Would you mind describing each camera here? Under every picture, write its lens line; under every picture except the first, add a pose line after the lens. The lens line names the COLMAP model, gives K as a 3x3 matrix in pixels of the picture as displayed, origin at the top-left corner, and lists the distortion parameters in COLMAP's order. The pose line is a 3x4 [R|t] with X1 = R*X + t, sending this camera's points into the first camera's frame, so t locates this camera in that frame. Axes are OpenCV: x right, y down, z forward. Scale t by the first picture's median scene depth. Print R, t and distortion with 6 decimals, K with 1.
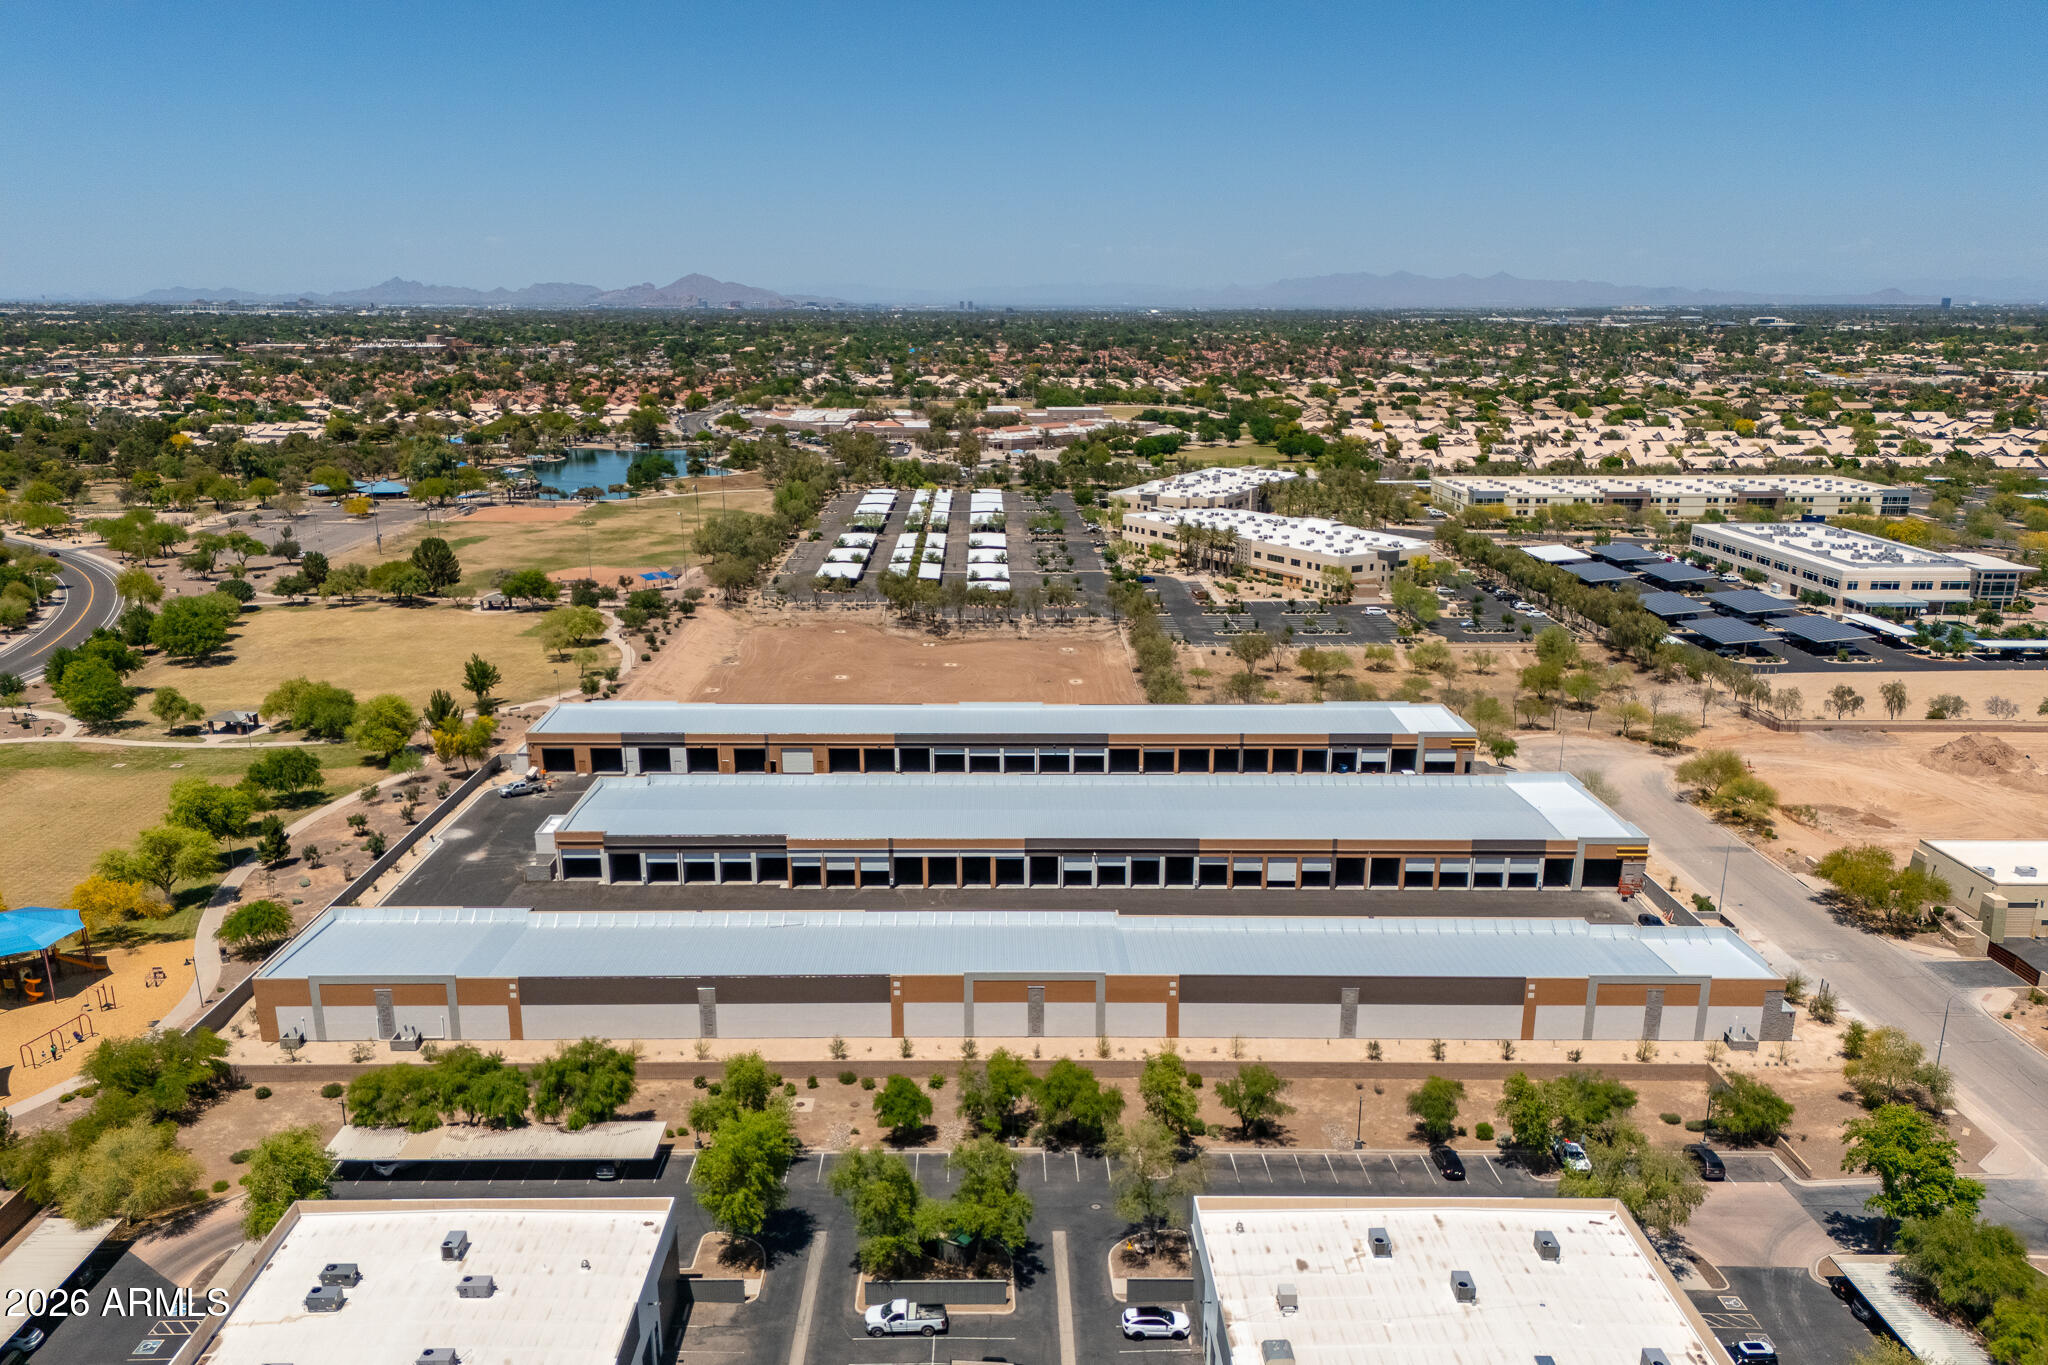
lens RADIAL K [[1504.2, 0, 985.8], [0, 1504.2, 792.6], [0, 0, 1]] dist [0.079660, -0.084877]
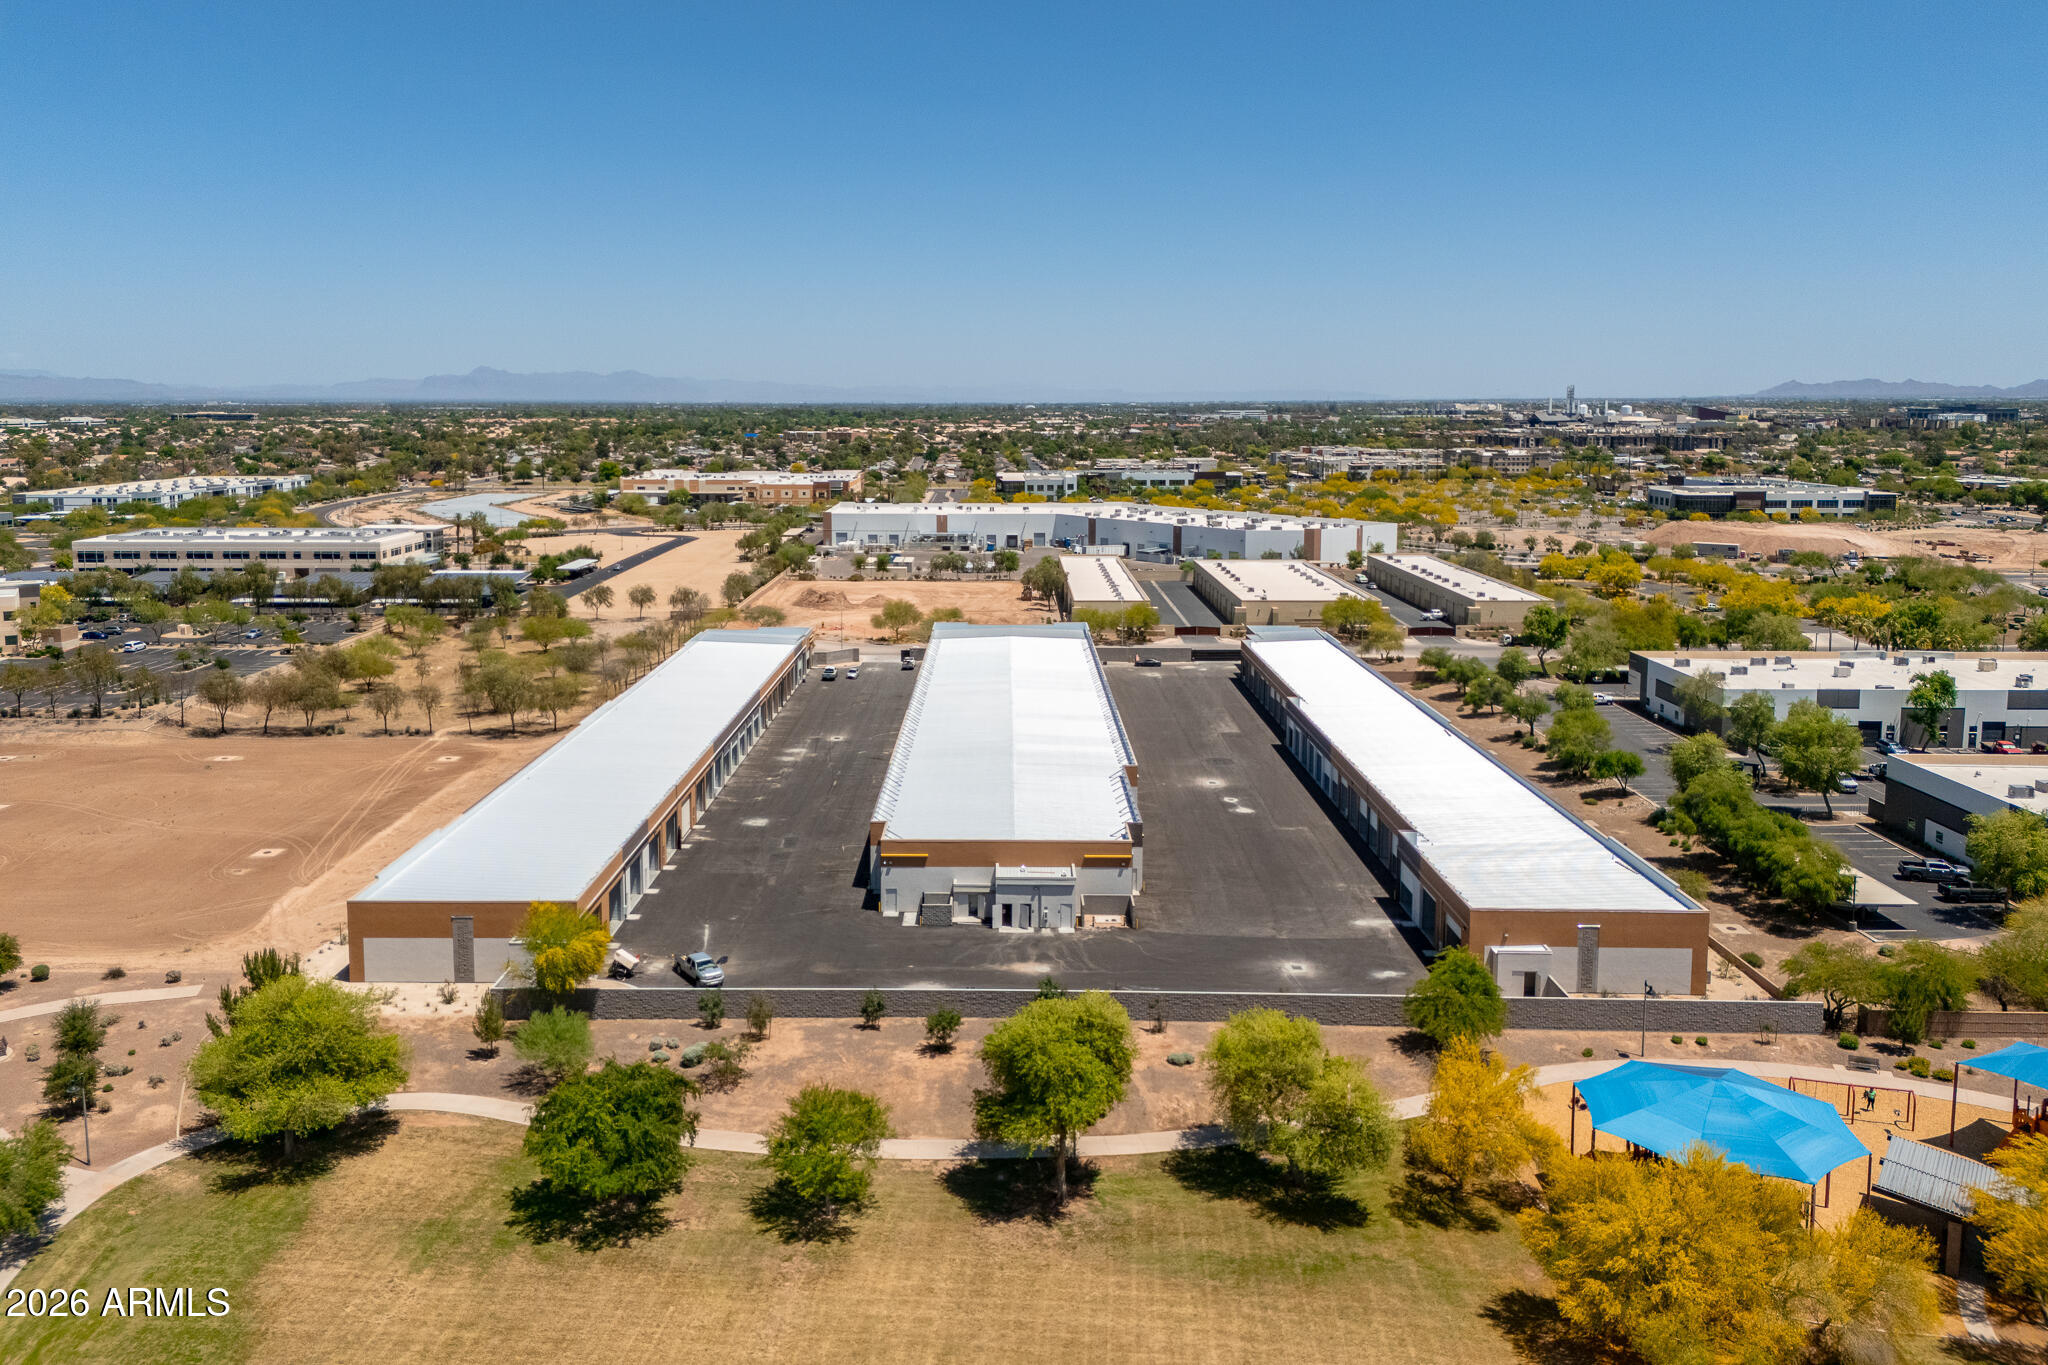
lens RADIAL K [[1509.6, 0, 971.4], [0, 1509.6, 650.7], [0, 0, 1]] dist [0.102499, -0.128424]
pose [[0.023676, -0.162927, 0.986354, -0.981949], [0.308338, 0.939721, 0.147822, -0.190131], [-0.950982, 0.300630, 0.072485, 0.994284]]
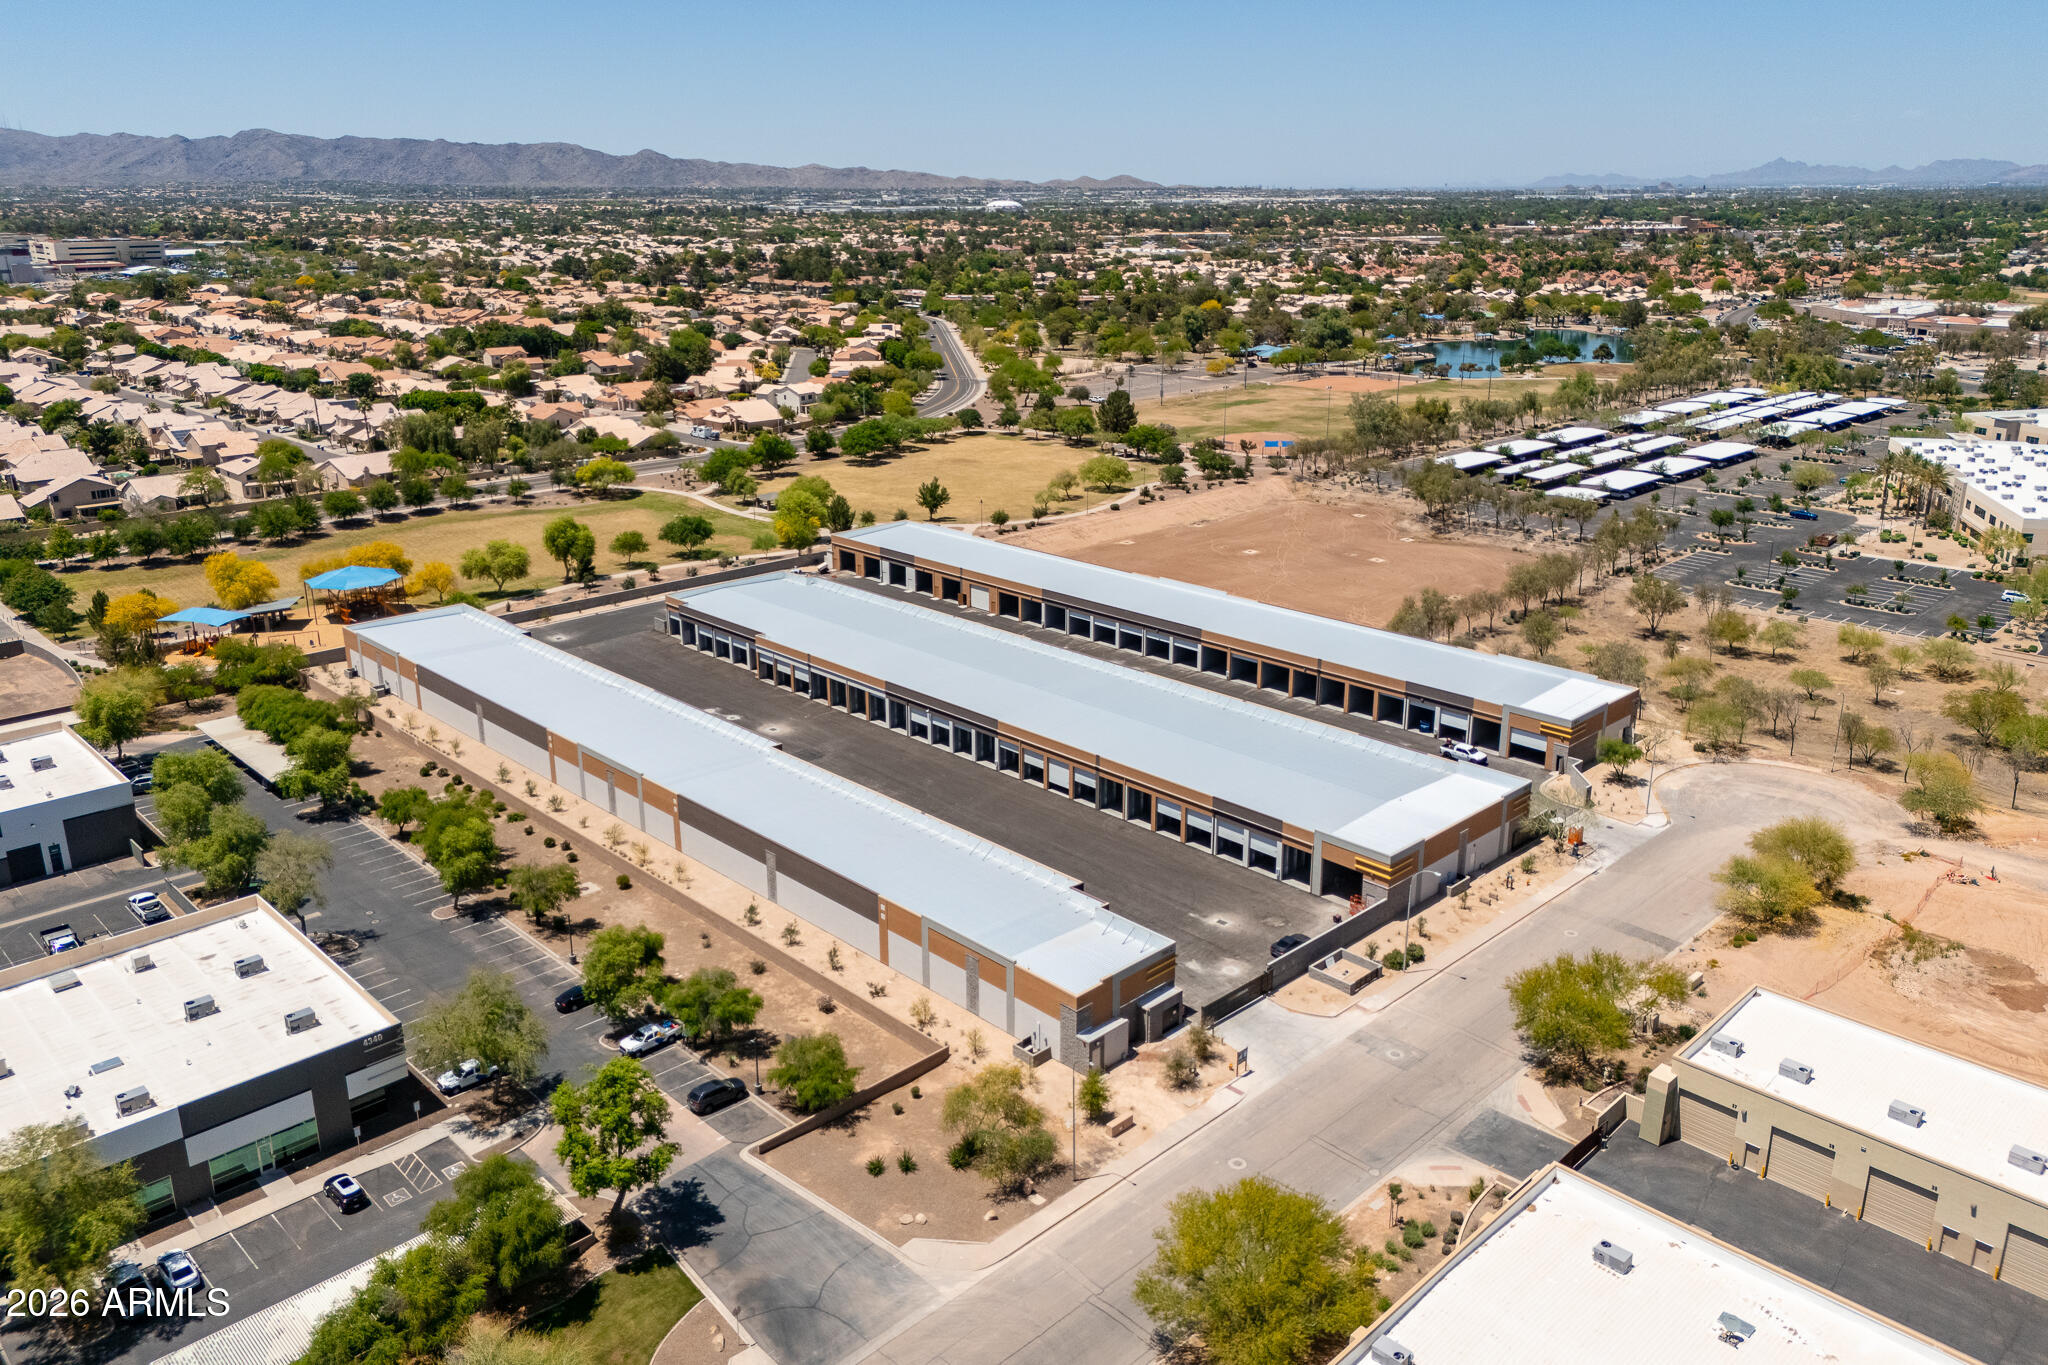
lens RADIAL K [[1479.8, 0, 1025.4], [0, 1479.8, 675.7], [0, 0, 1]] dist [0.097391, -0.111038]
pose [[0.696820, 0.219078, -0.682969, 0.797740], [-0.216473, 0.972044, 0.090942, -0.087974], [0.683800, 0.084474, 0.724764, 0.306933]]
